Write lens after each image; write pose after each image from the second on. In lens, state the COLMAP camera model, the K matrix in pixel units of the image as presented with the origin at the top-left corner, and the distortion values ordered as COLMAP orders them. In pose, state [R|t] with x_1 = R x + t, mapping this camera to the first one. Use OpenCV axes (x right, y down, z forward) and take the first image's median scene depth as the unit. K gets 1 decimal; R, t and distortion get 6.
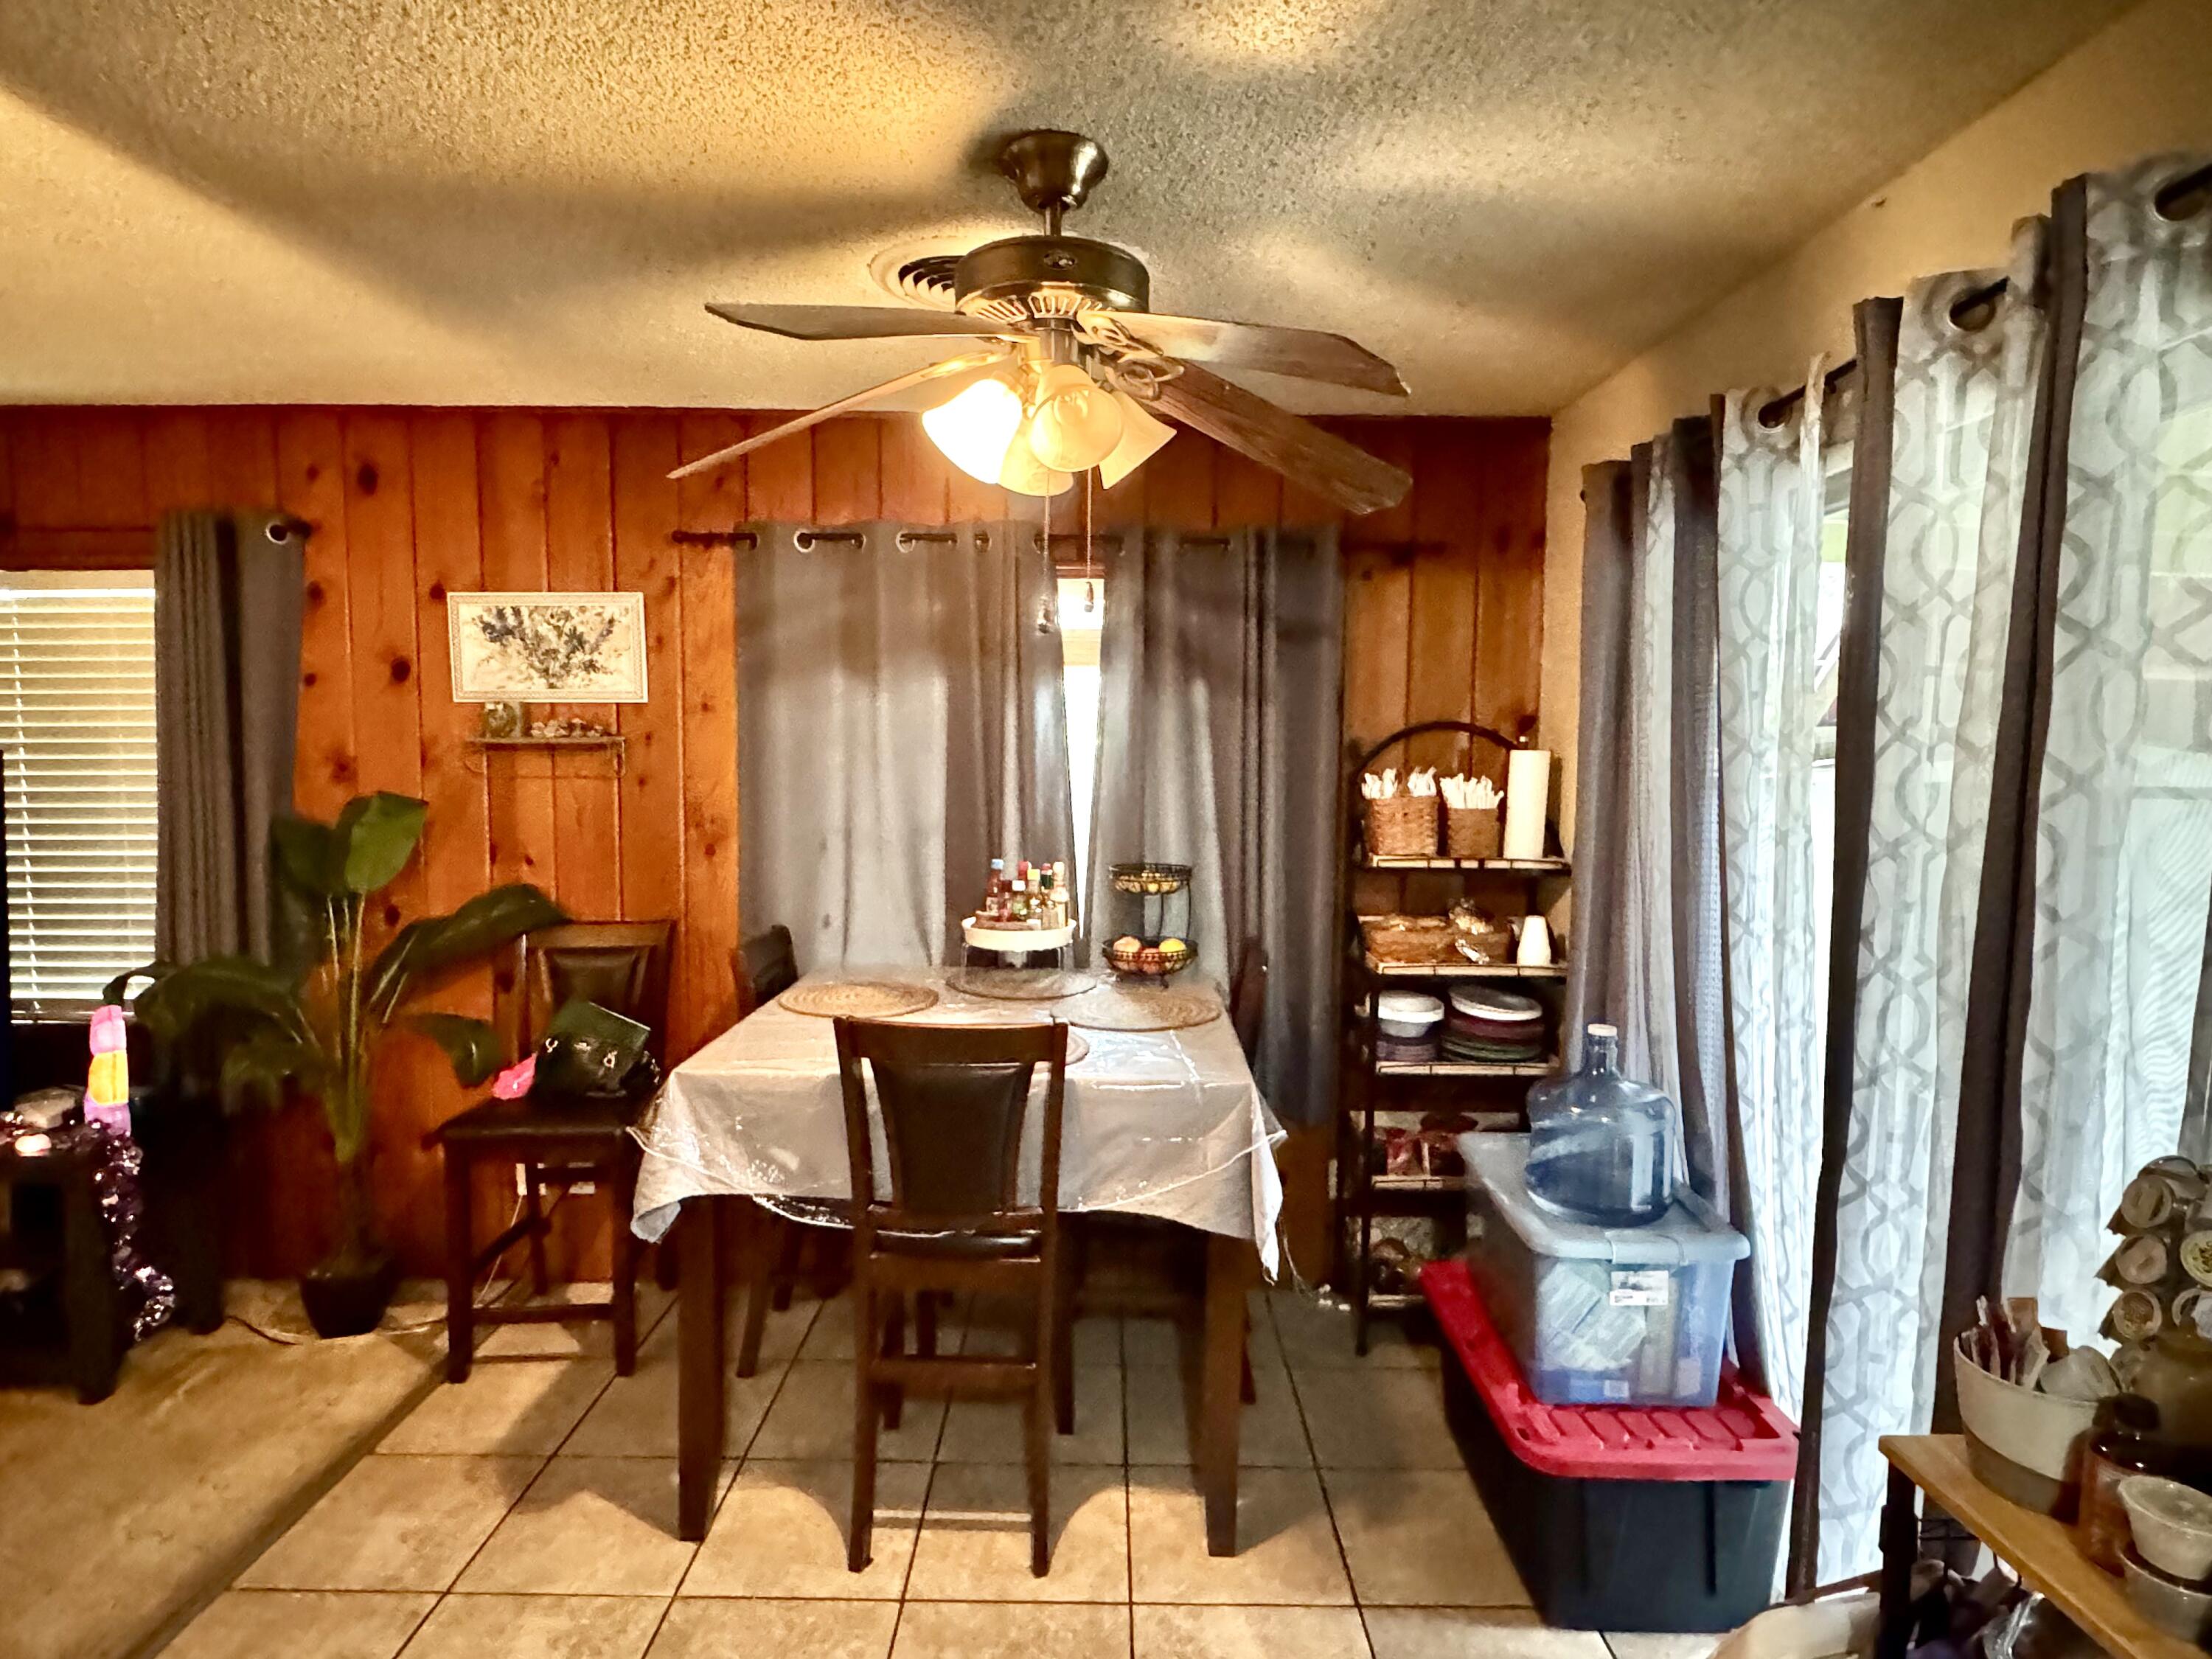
lens RADIAL K [[1174.3, 0, 1107.6], [0, 1174.3, 828.4], [0, 0, 1]] dist [-0.003437, -0.002042]
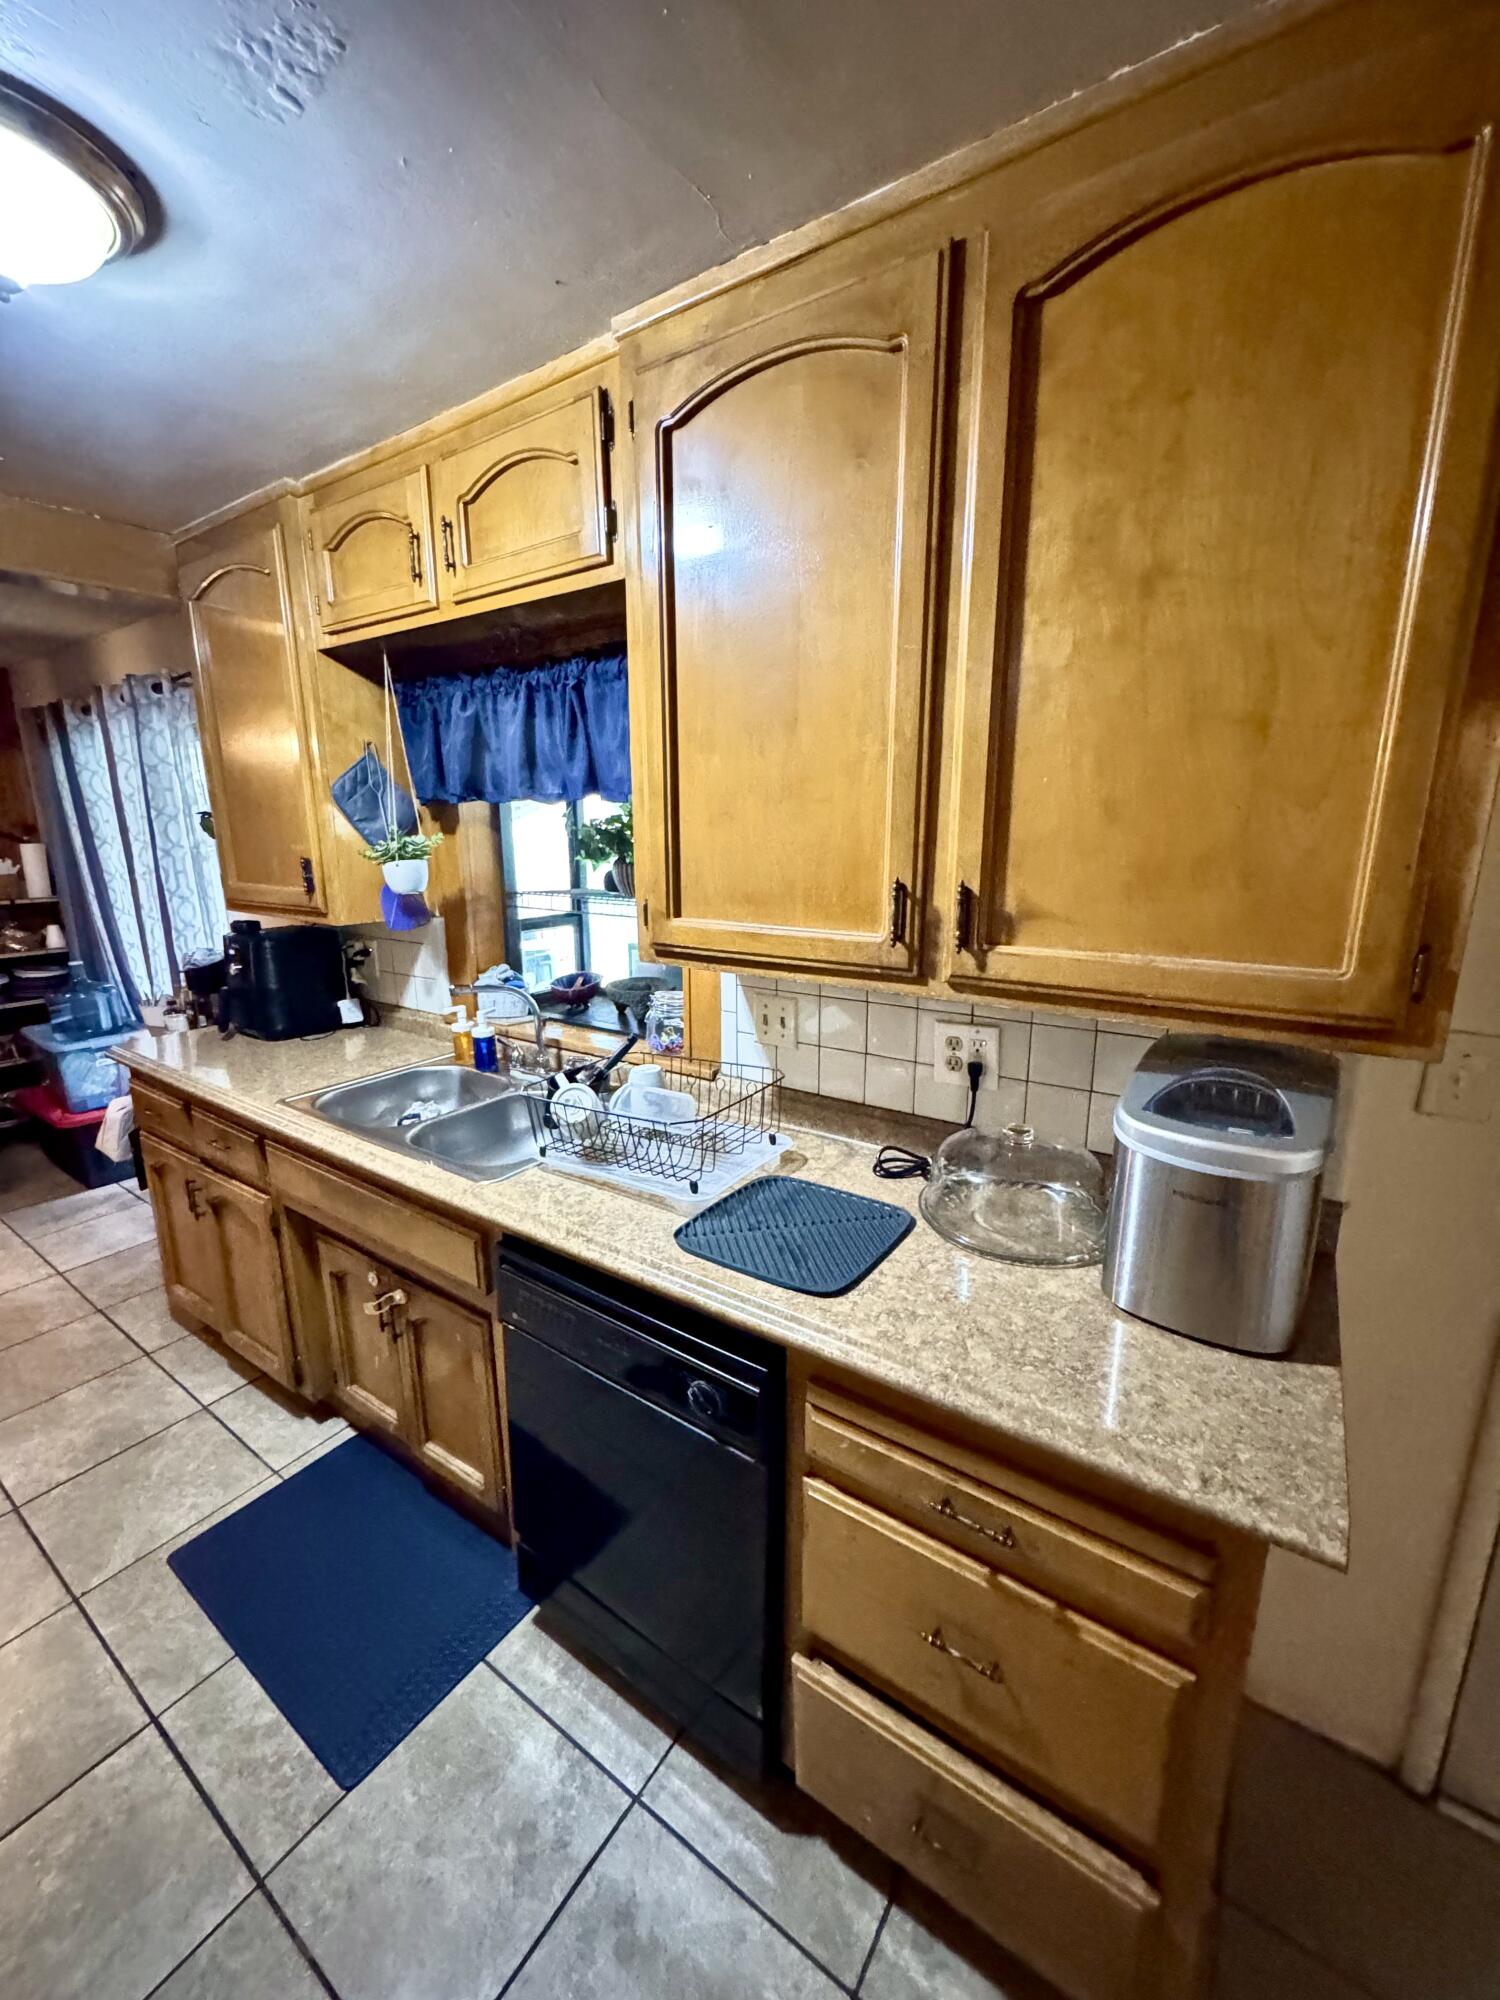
lens RADIAL K [[797.5, 0, 754.8], [0, 797.5, 999.5], [0, 0, 1]] dist [-0.002182, 0.000204]
pose [[0.570189, -0.202305, 0.796214, -0.087913], [0.076204, 0.978050, 0.193935, 0.030183], [-0.817972, -0.049905, 0.573090, -0.965161]]
